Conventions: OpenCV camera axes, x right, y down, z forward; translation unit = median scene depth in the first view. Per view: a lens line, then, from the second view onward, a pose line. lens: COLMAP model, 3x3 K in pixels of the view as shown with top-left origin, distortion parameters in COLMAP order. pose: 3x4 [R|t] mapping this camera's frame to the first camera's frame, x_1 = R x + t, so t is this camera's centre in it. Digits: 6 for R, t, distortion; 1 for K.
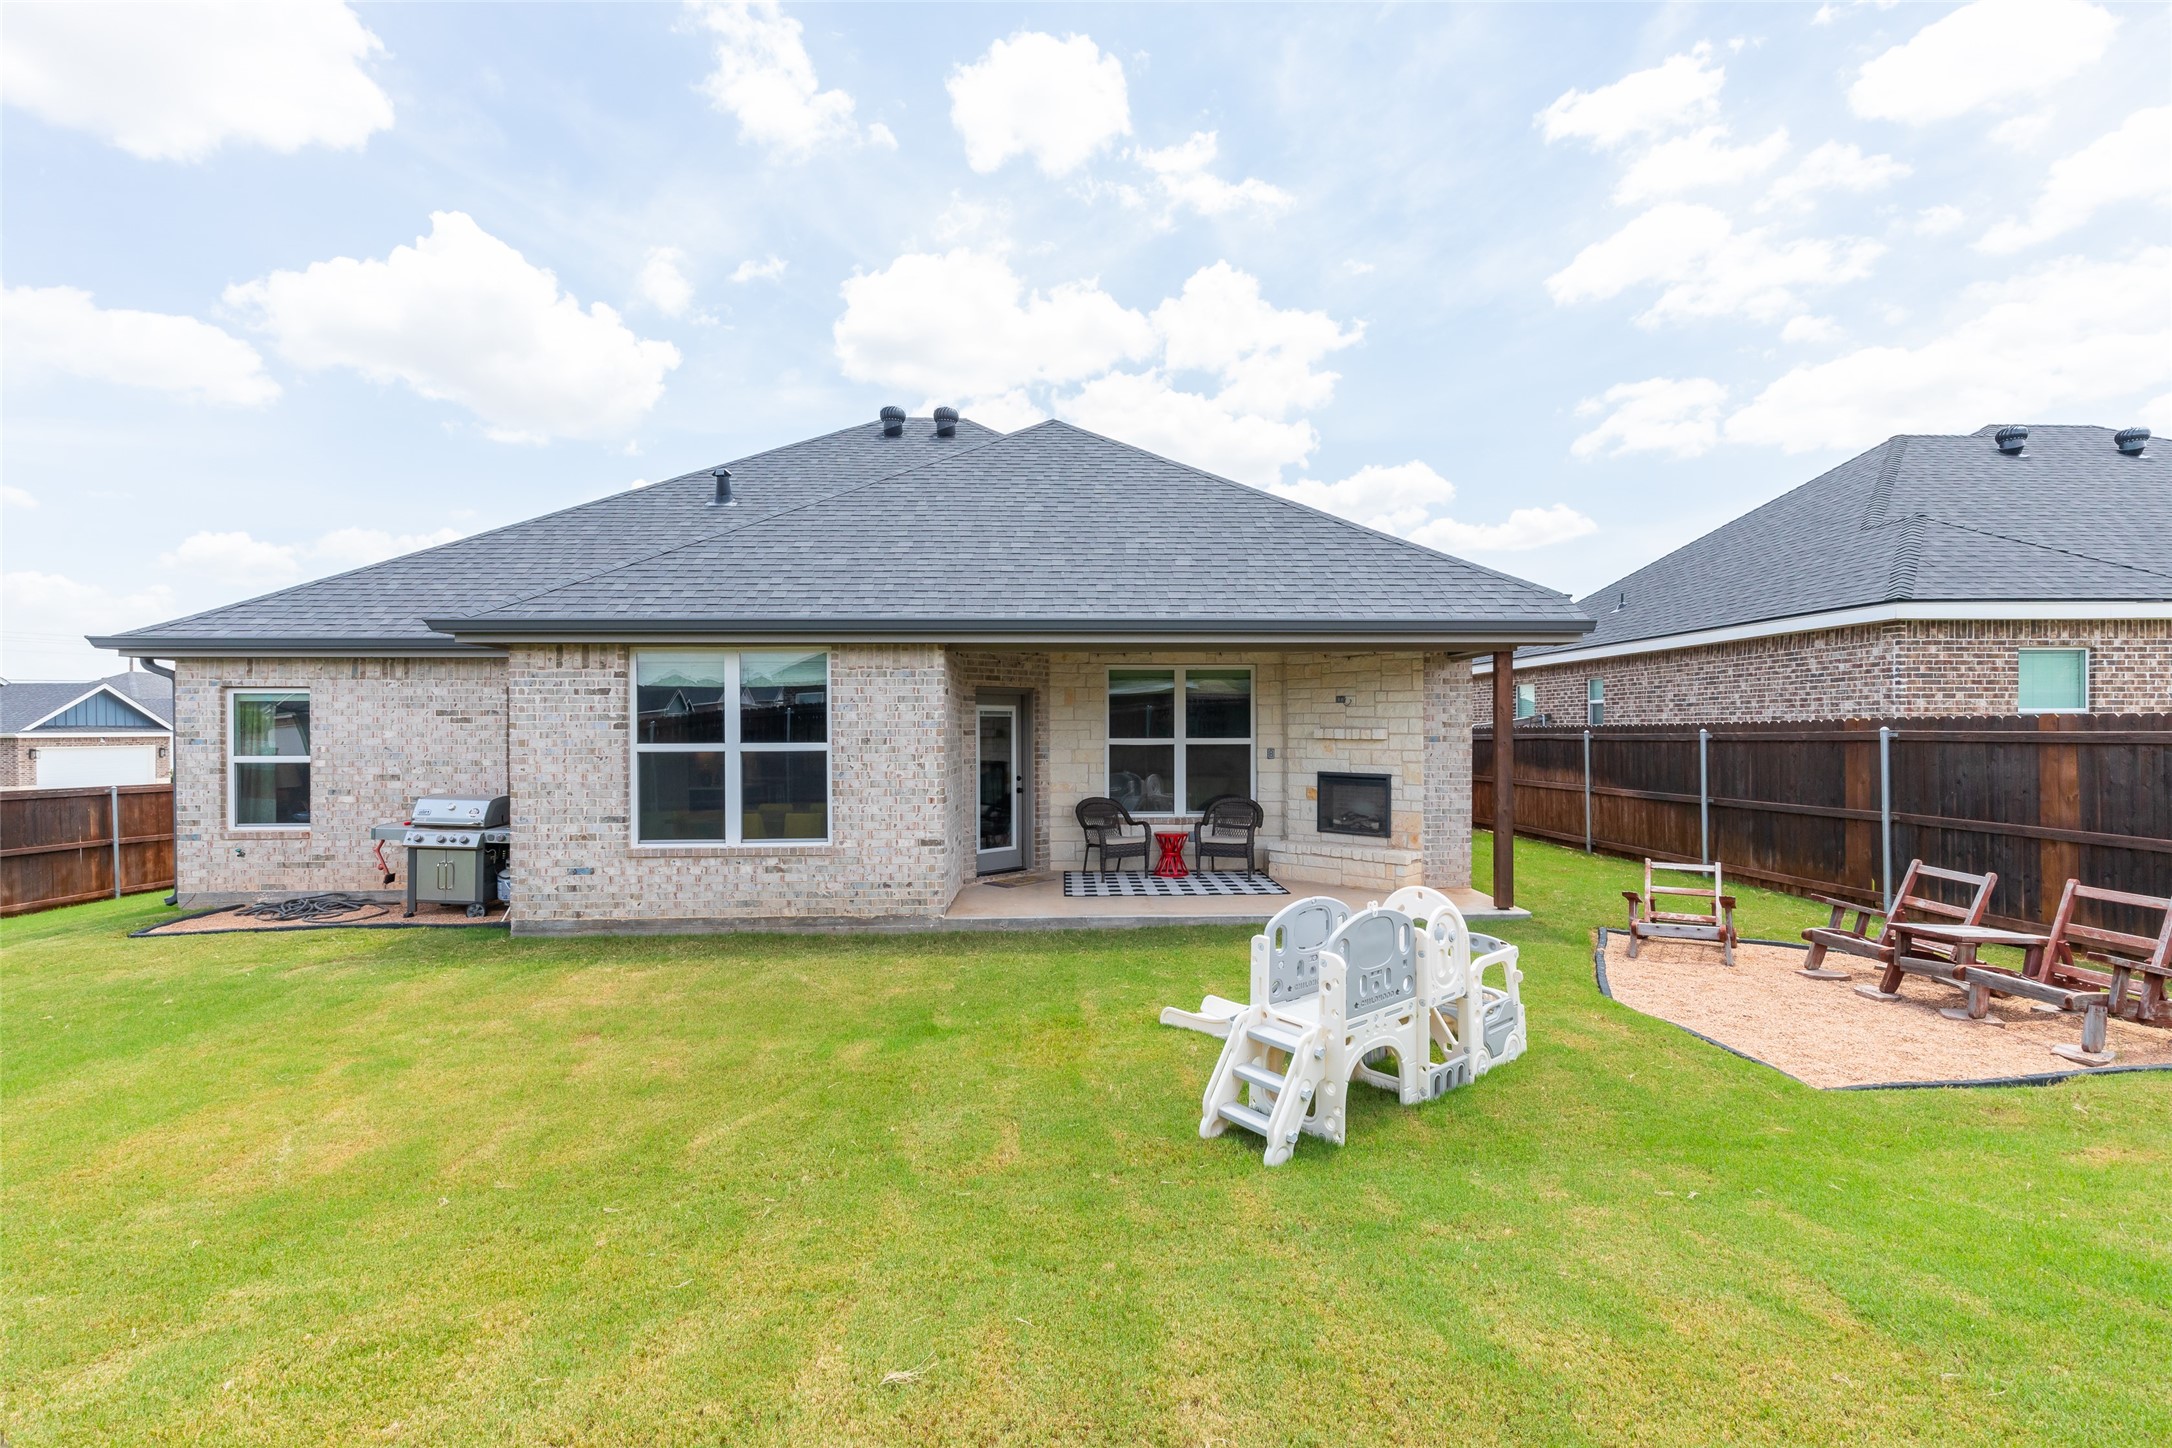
lens RADIAL K [[989.3, 0, 1070.0], [0, 989.3, 715.2], [0, 0, 1]] dist [0.008769, -0.001981]
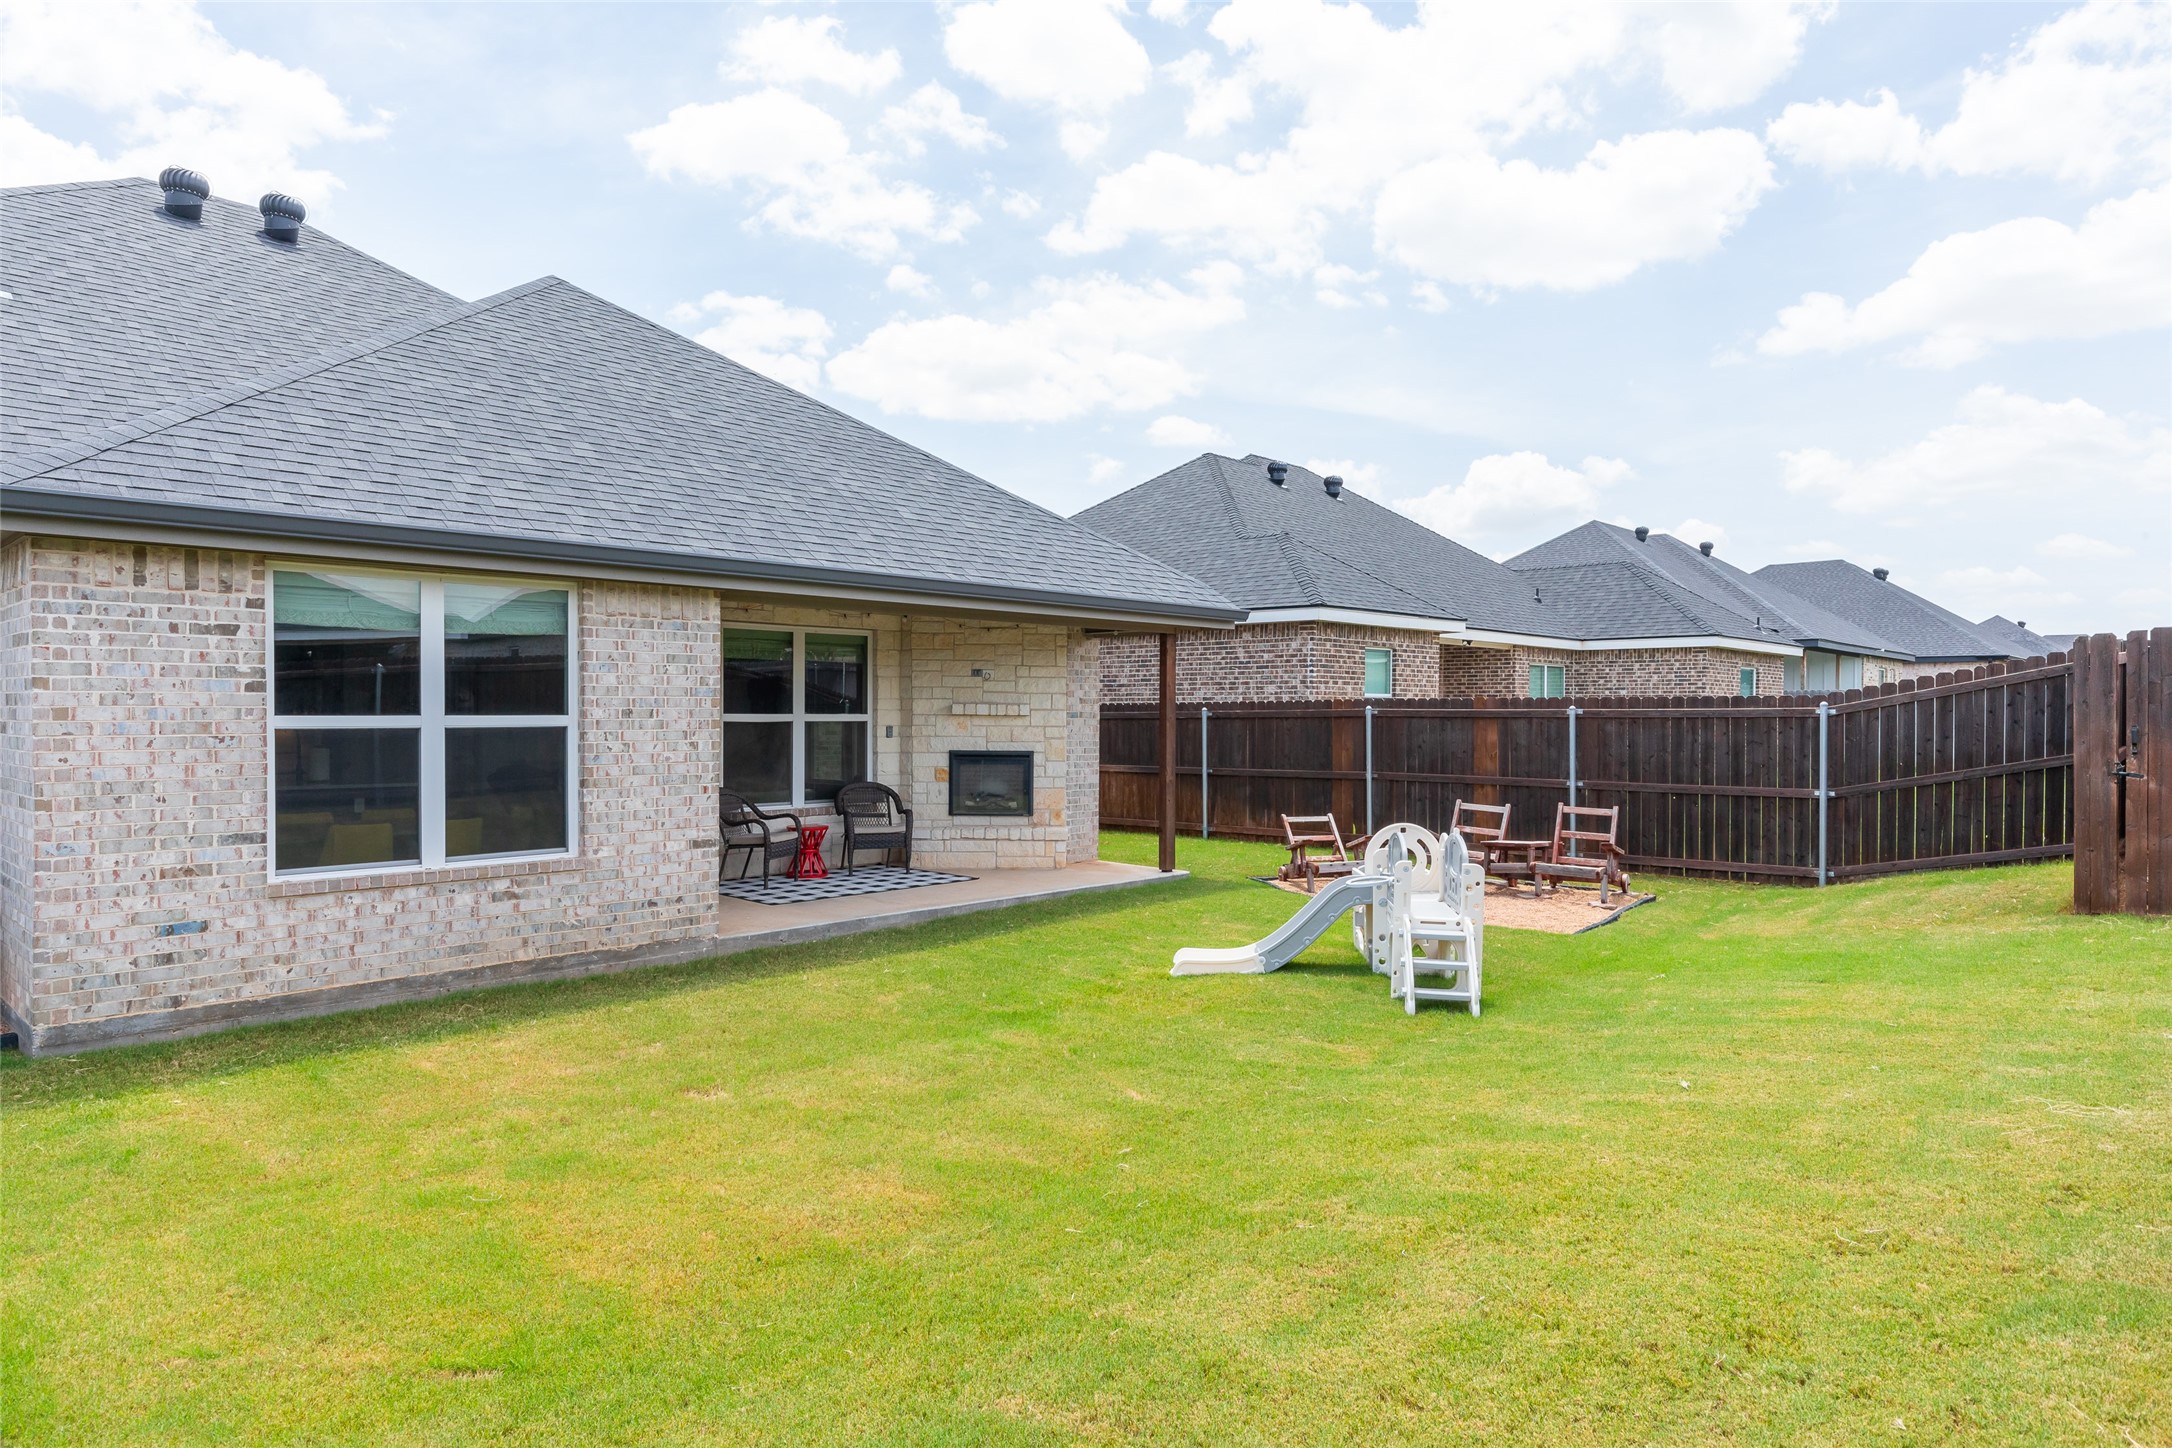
lens RADIAL K [[1335.2, 0, 1089.0], [0, 1335.2, 729.8], [0, 0, 1]] dist [0.016219, -0.006969]
pose [[0.699756, -0.004115, 0.714370, -0.567043], [-0.014727, 0.999688, 0.020184, 0.010911], [-0.714230, -0.024644, 0.699477, 0.037896]]
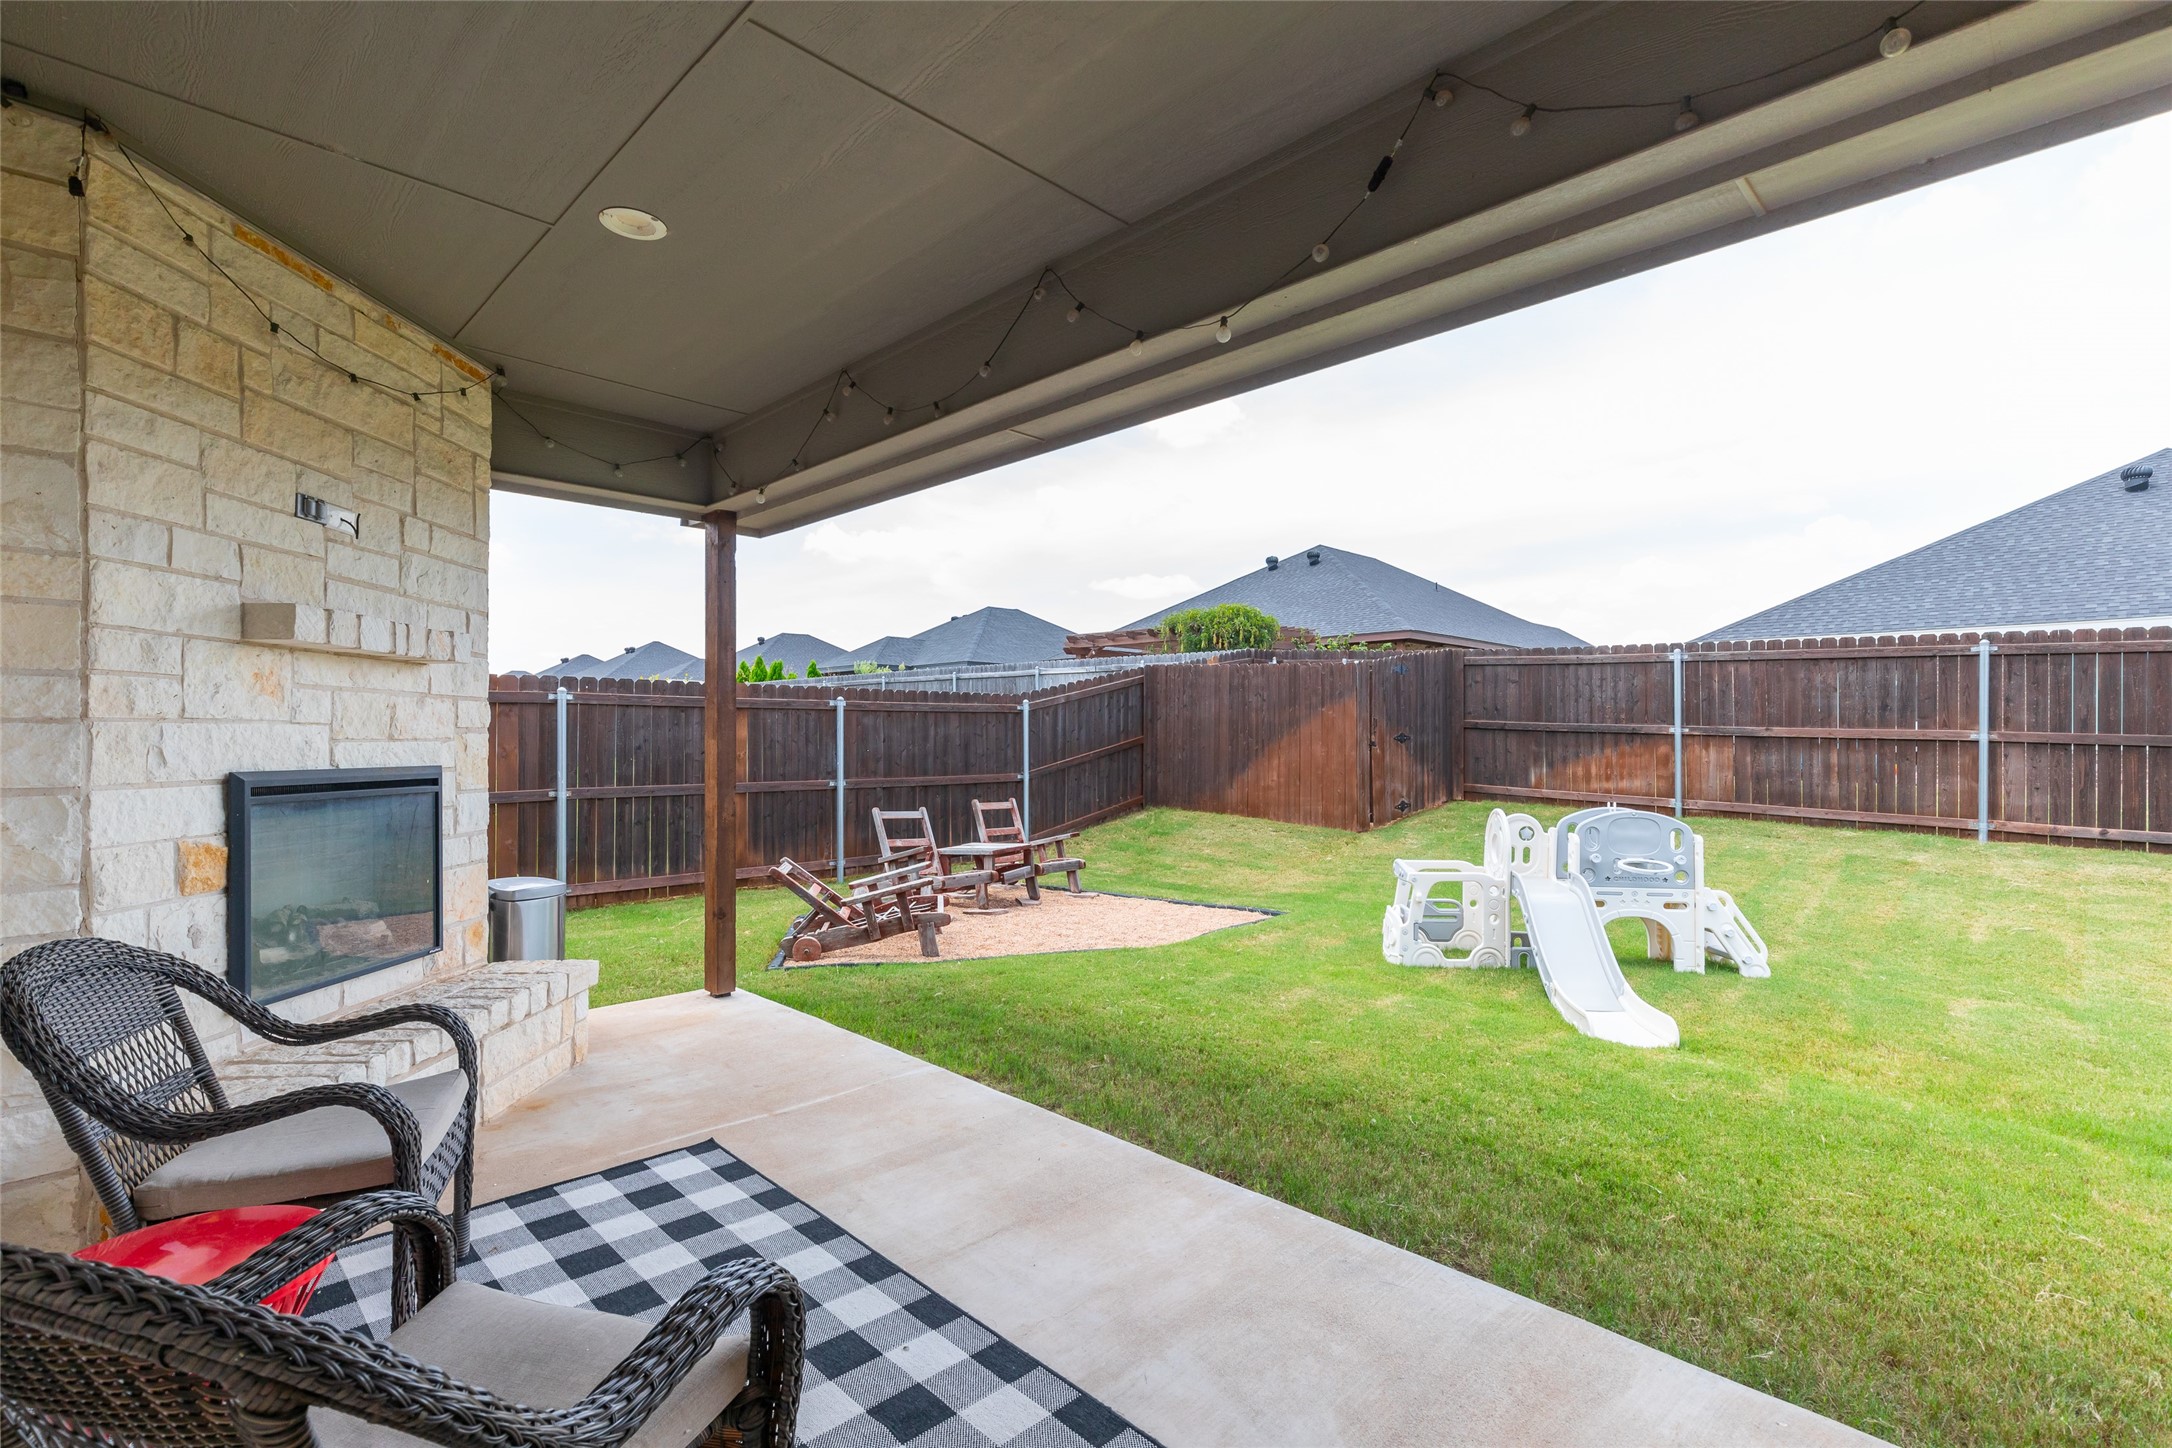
lens RADIAL K [[989.3, 0, 1095.7], [0, 989.3, 734.6], [0, 0, 1]] dist [0.008769, -0.001981]
pose [[-0.687607, 0.005664, 0.726061, -0.082705], [-0.006114, 0.999889, -0.013590, 0.050961], [-0.726057, -0.013784, -0.687496, 1.049694]]
